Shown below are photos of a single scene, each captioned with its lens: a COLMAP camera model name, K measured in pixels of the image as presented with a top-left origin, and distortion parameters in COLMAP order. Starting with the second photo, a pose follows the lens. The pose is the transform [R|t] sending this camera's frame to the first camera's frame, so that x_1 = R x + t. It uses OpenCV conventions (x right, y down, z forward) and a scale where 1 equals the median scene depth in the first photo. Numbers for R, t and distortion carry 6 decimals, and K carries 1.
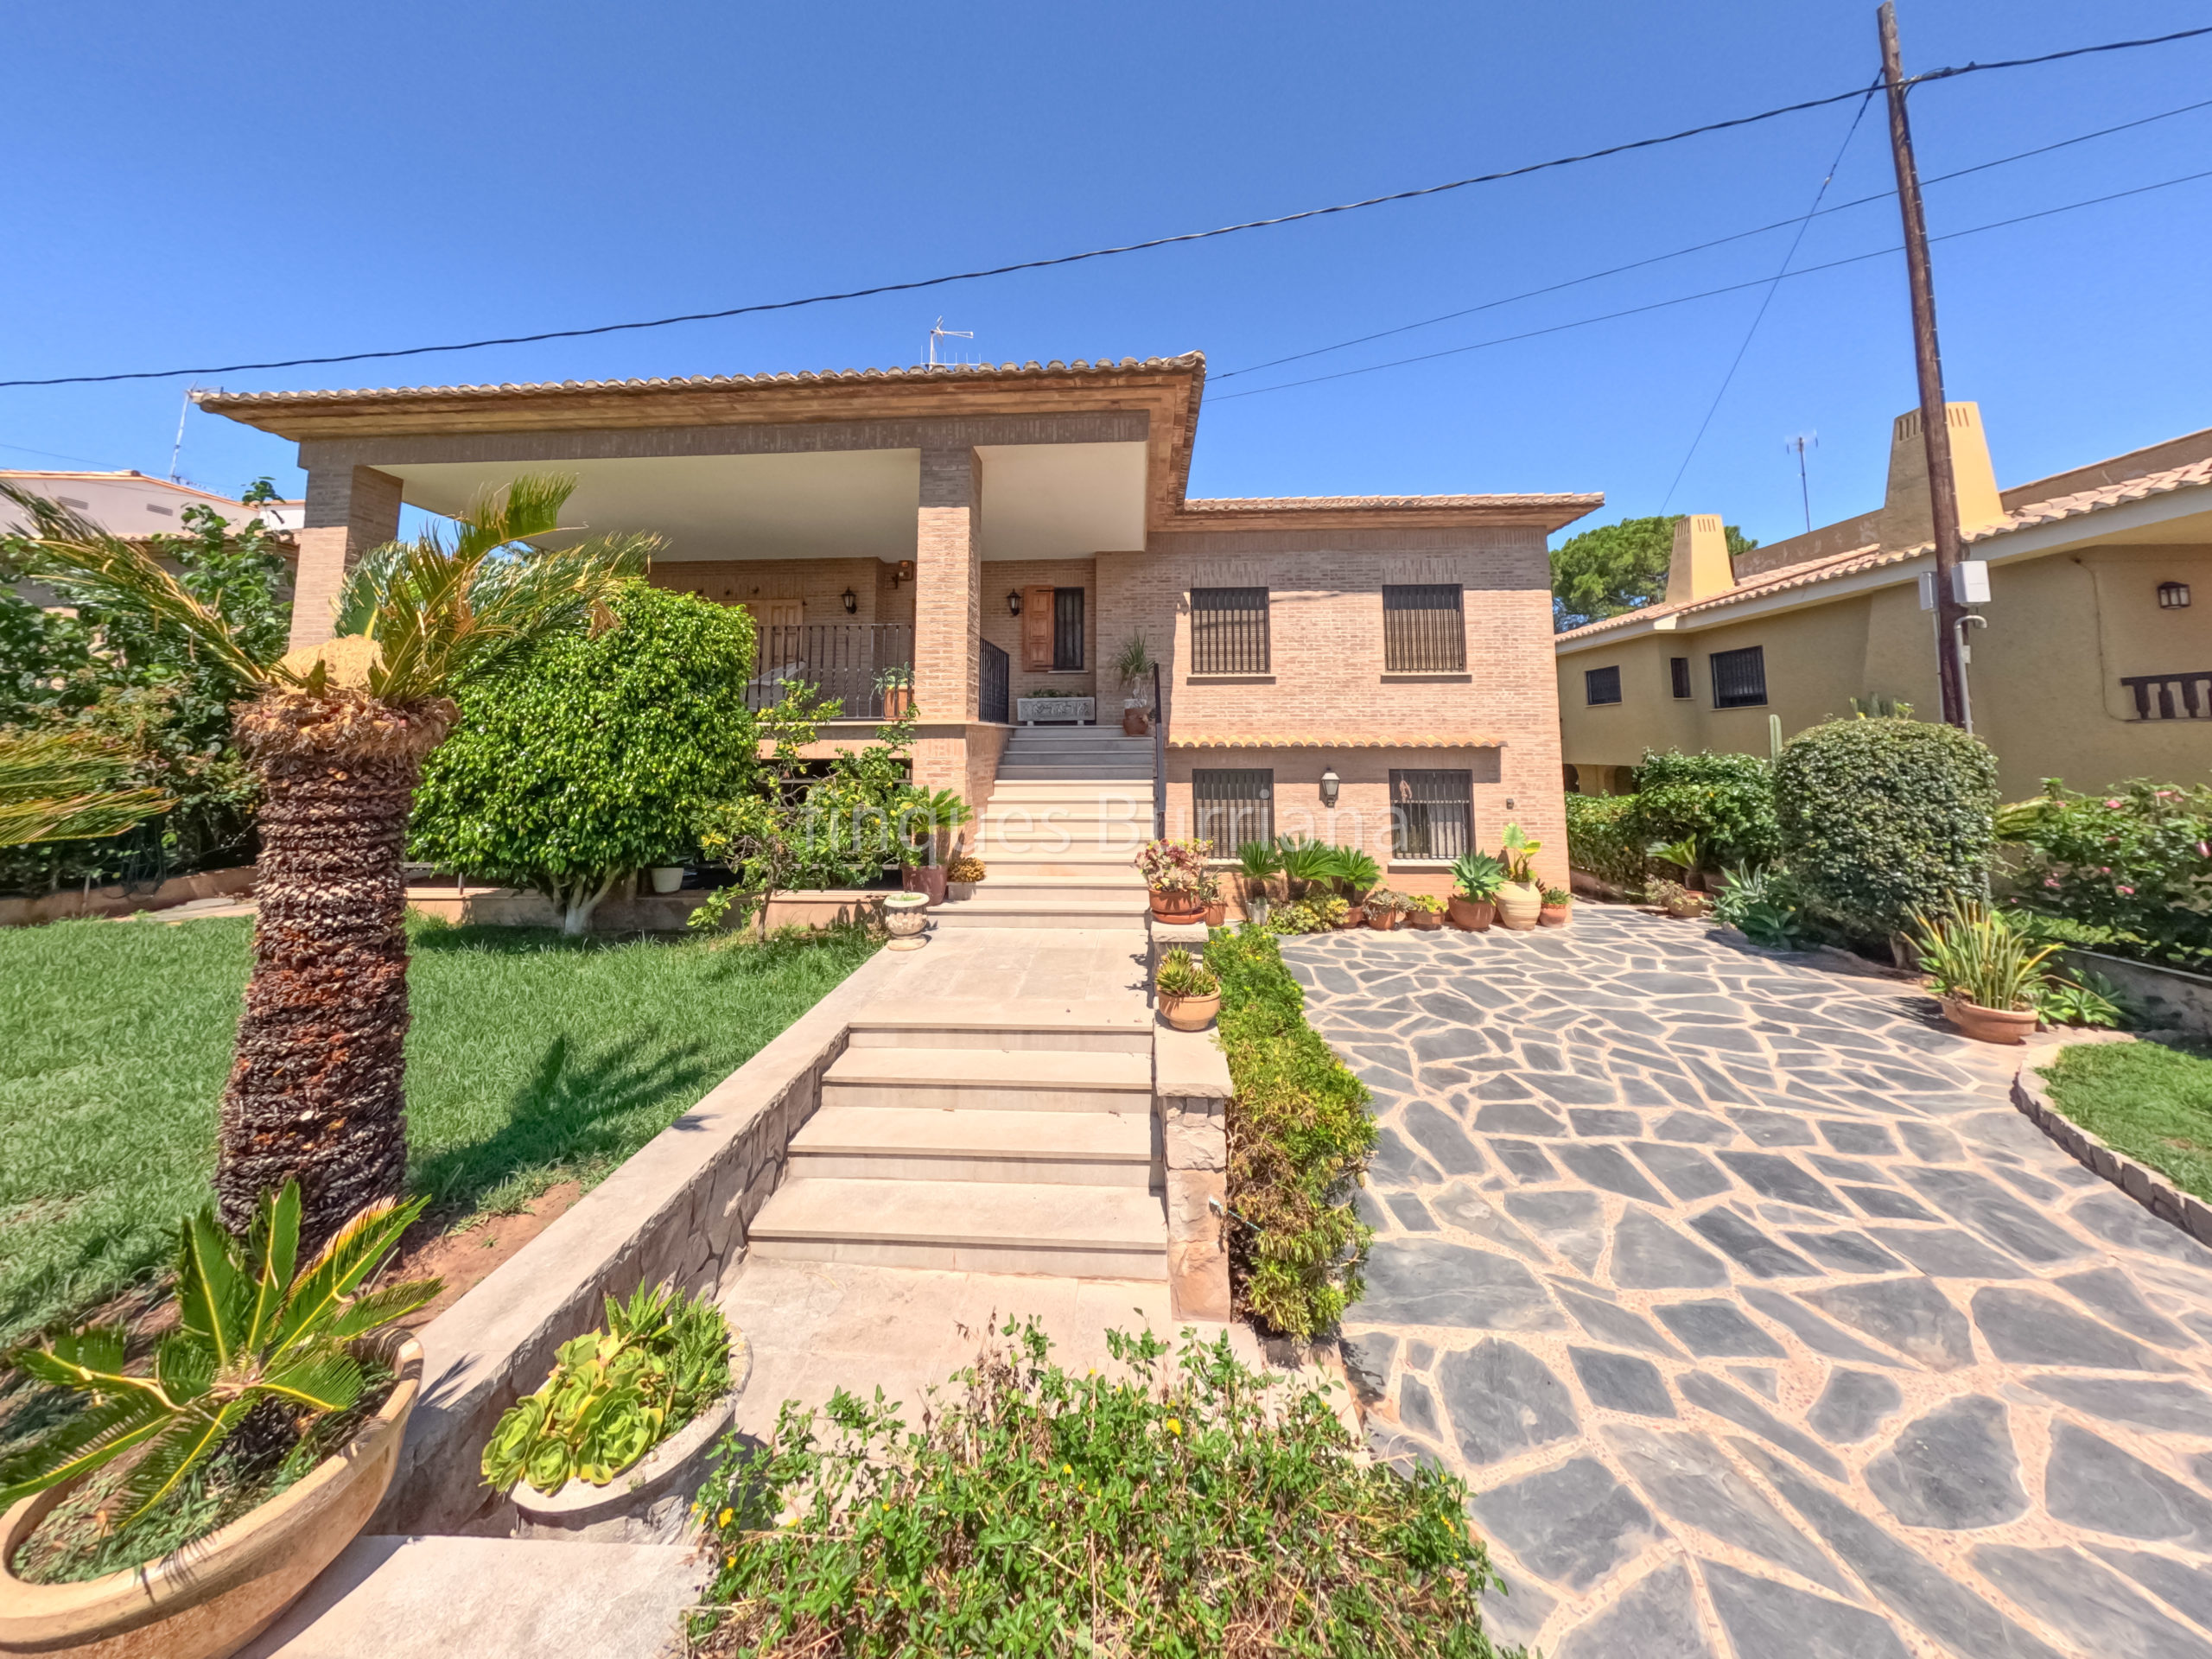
lens RADIAL K [[721.7, 0, 1097.9], [0, 721.7, 691.6], [0, 0, 1]] dist [-0.001830, 0.000063]
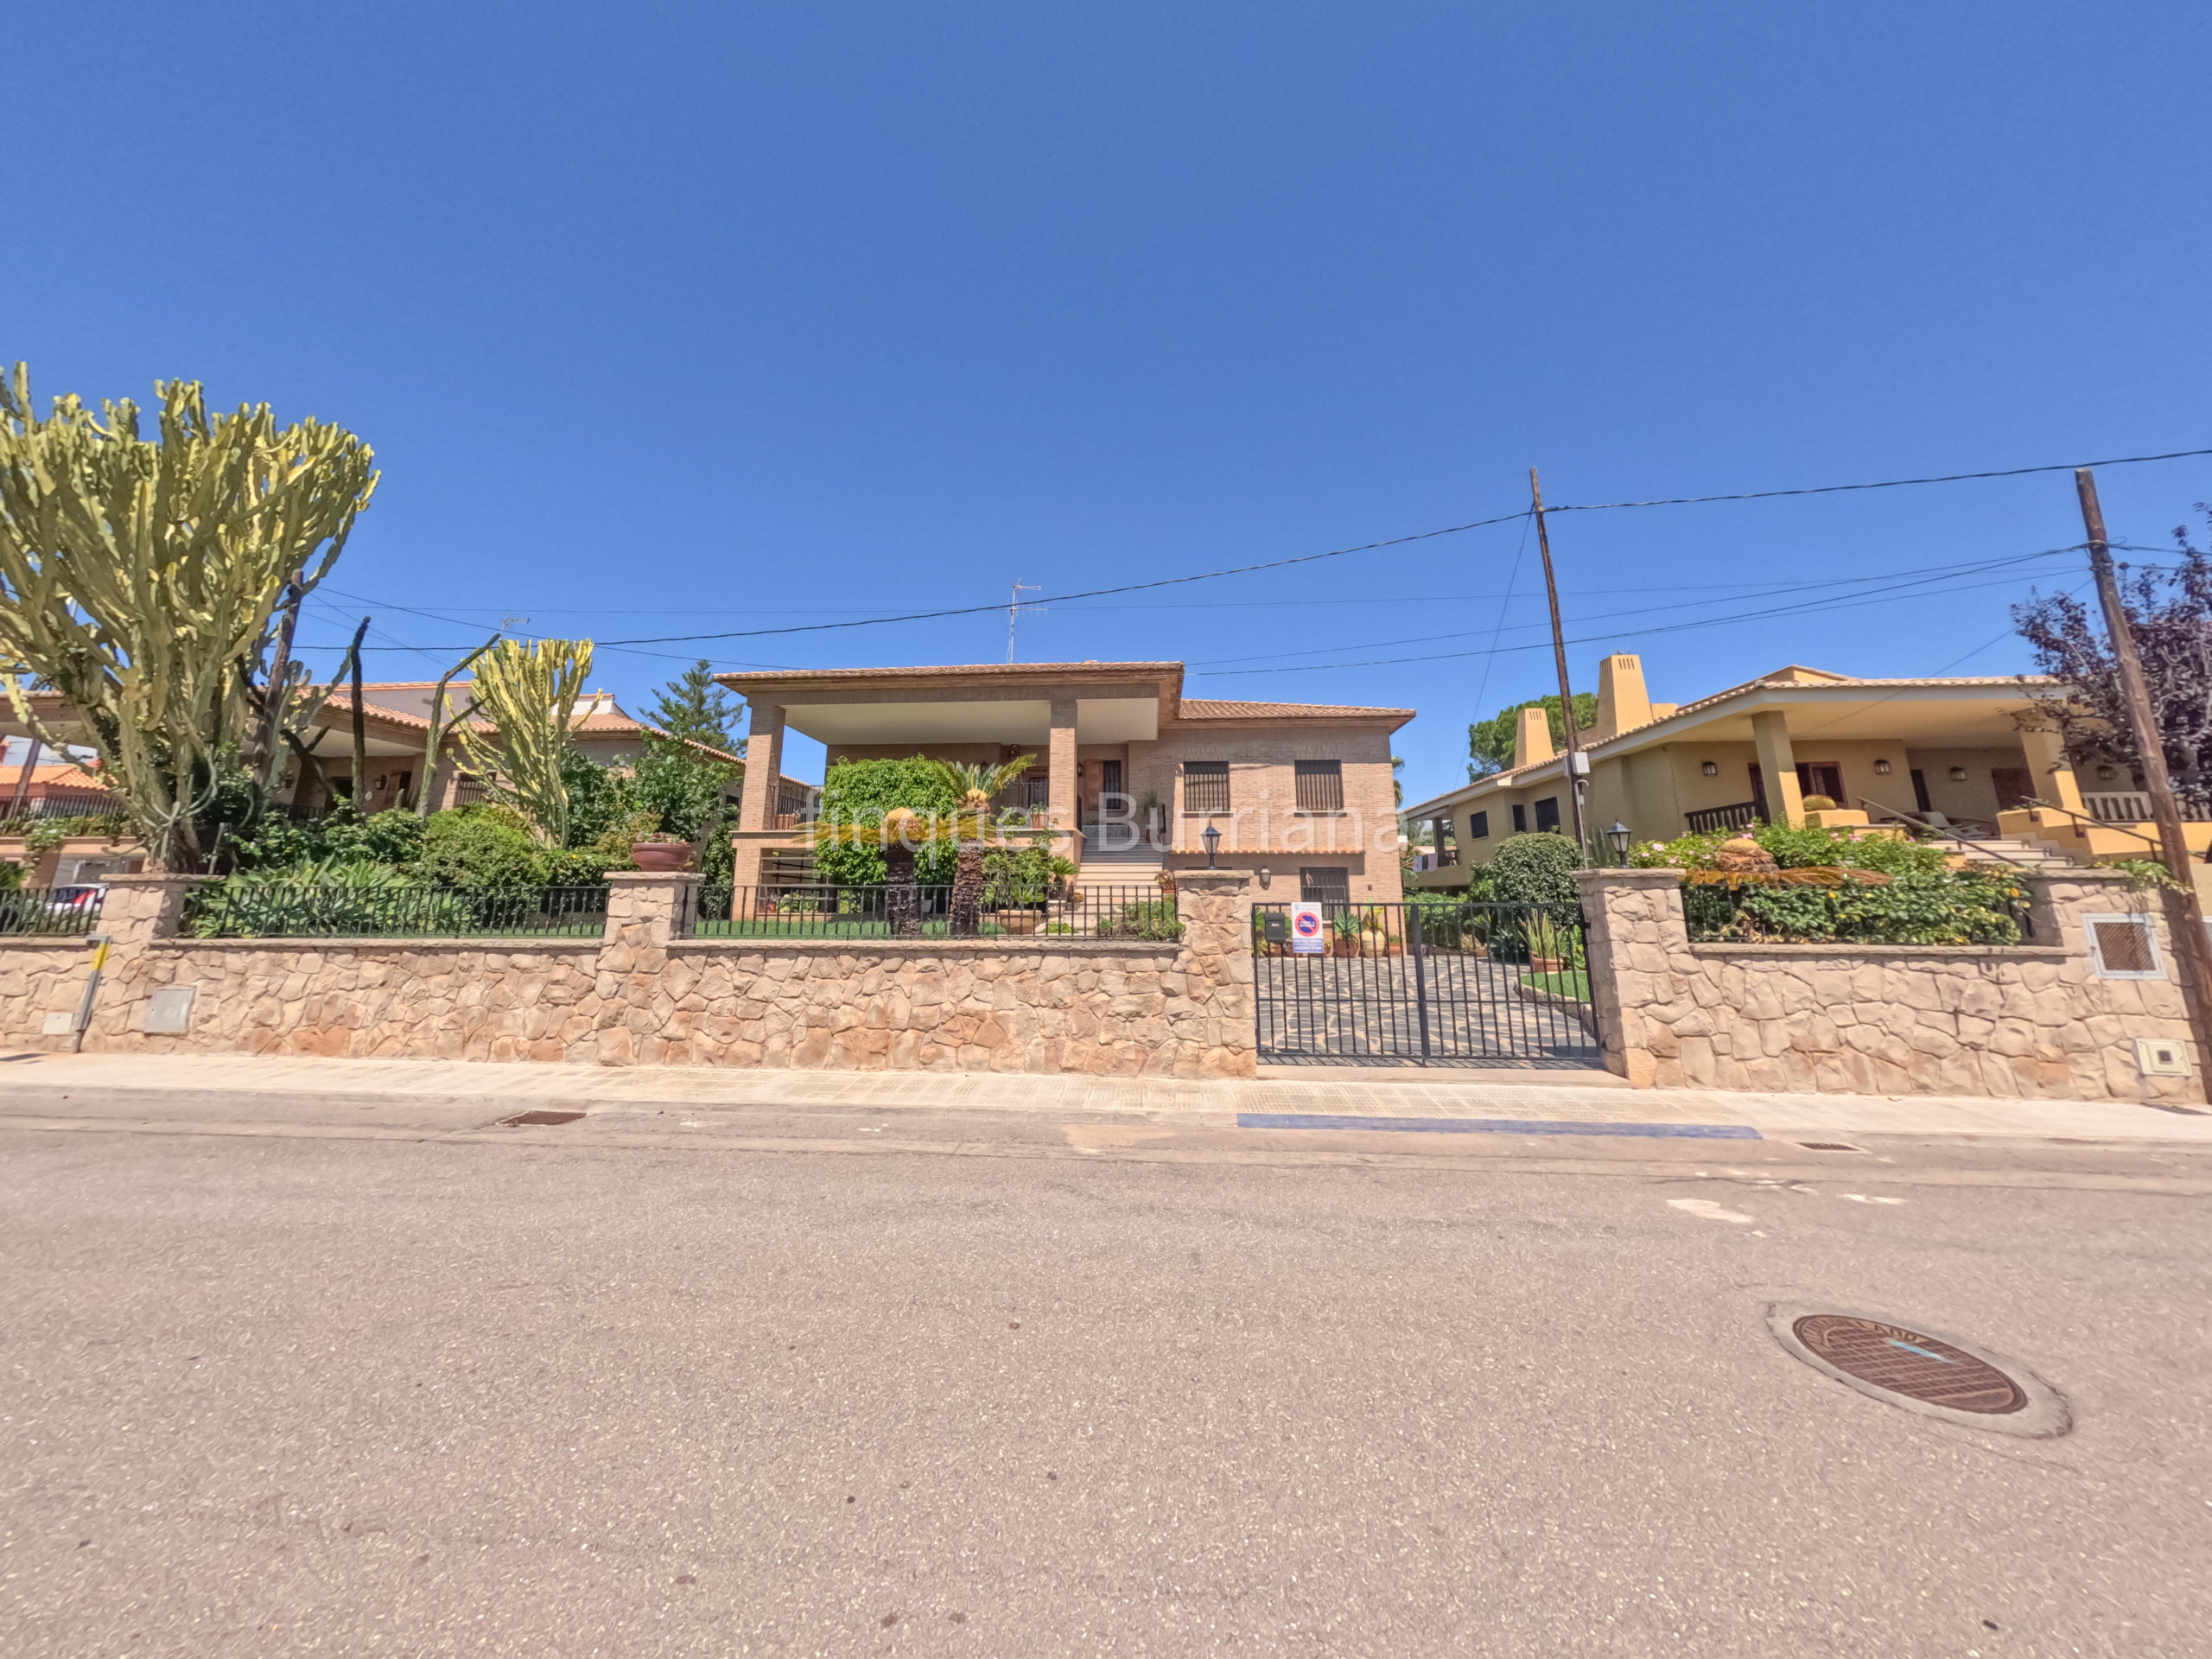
lens RADIAL K [[718.5, 0, 1094.7], [0, 718.5, 756.7], [0, 0, 1]] dist [-0.008540, 0.000127]
pose [[0.999809, 0.003173, -0.019259, -0.063666], [-0.005472, 0.992698, -0.120498, 0.067620], [0.018736, 0.120581, 0.992527, -0.896287]]
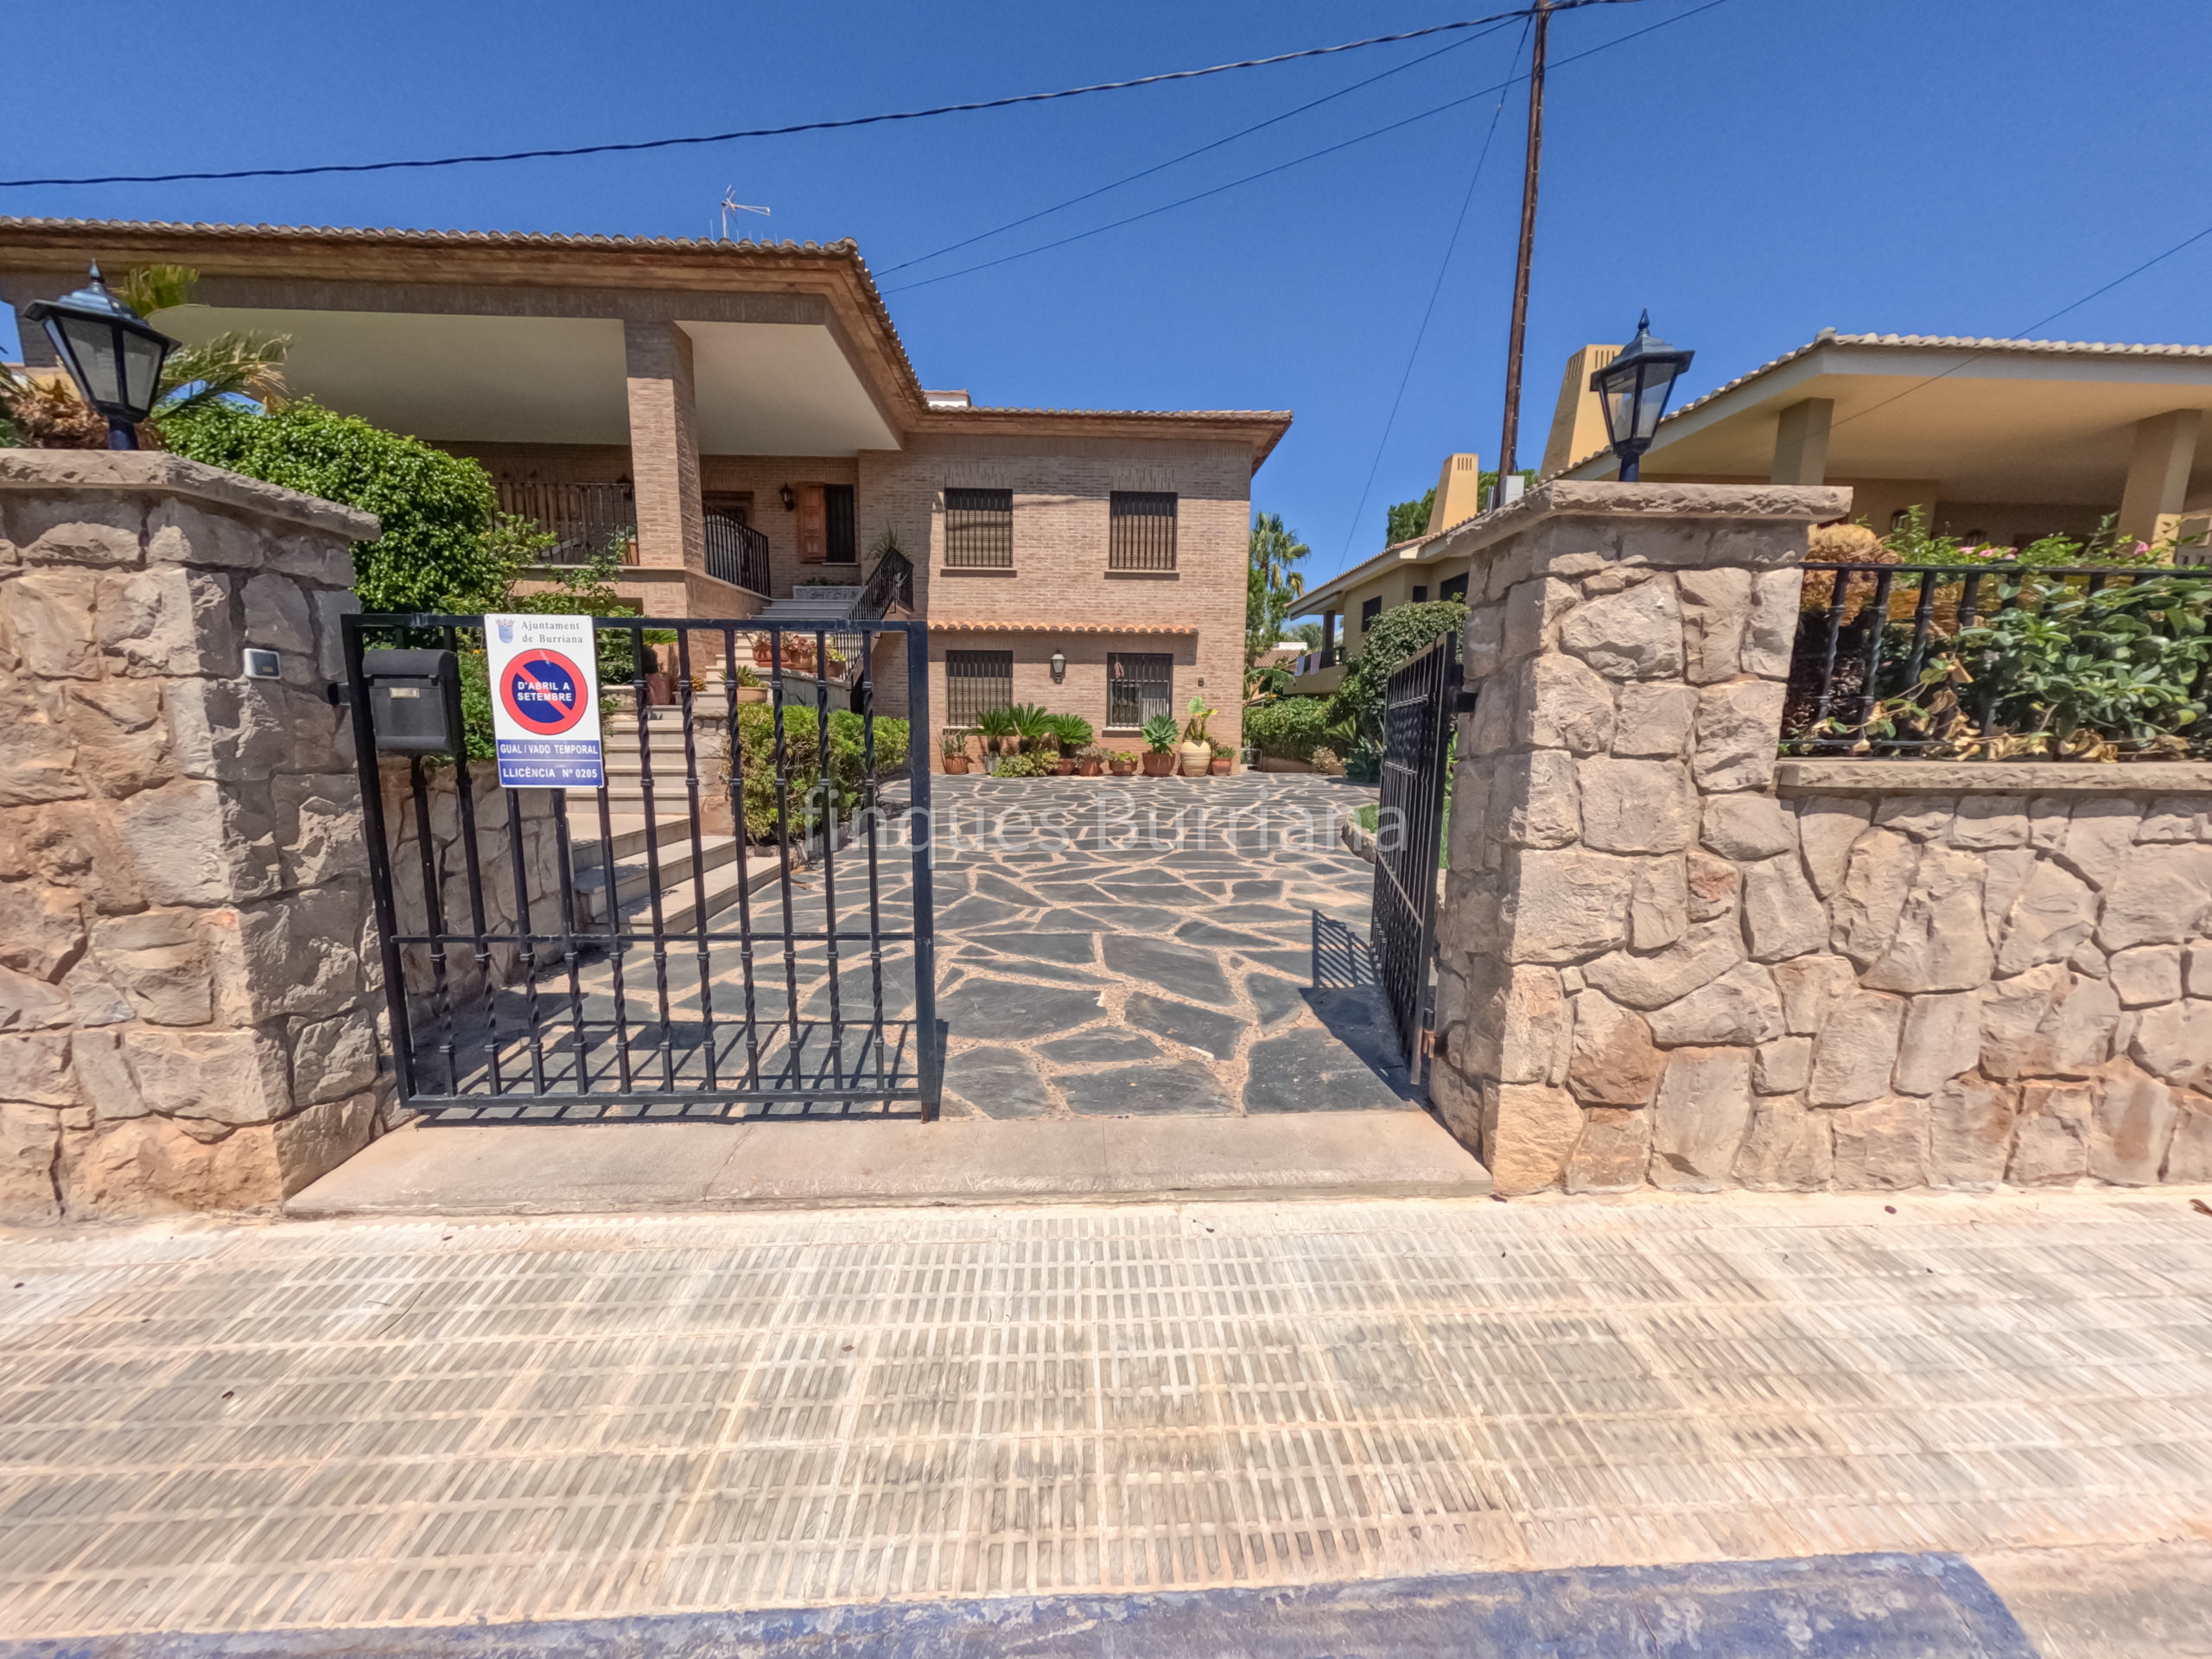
lens RADIAL K [[725.0, 0, 1098.6], [0, 725.0, 827.9], [0, 0, 1]] dist [-0.000123, 0.000042]
pose [[0.994965, -0.003529, 0.100160, 0.322236], [-0.019384, 0.973733, 0.226866, 0.143888], [-0.098330, -0.227665, 0.968762, -0.307887]]
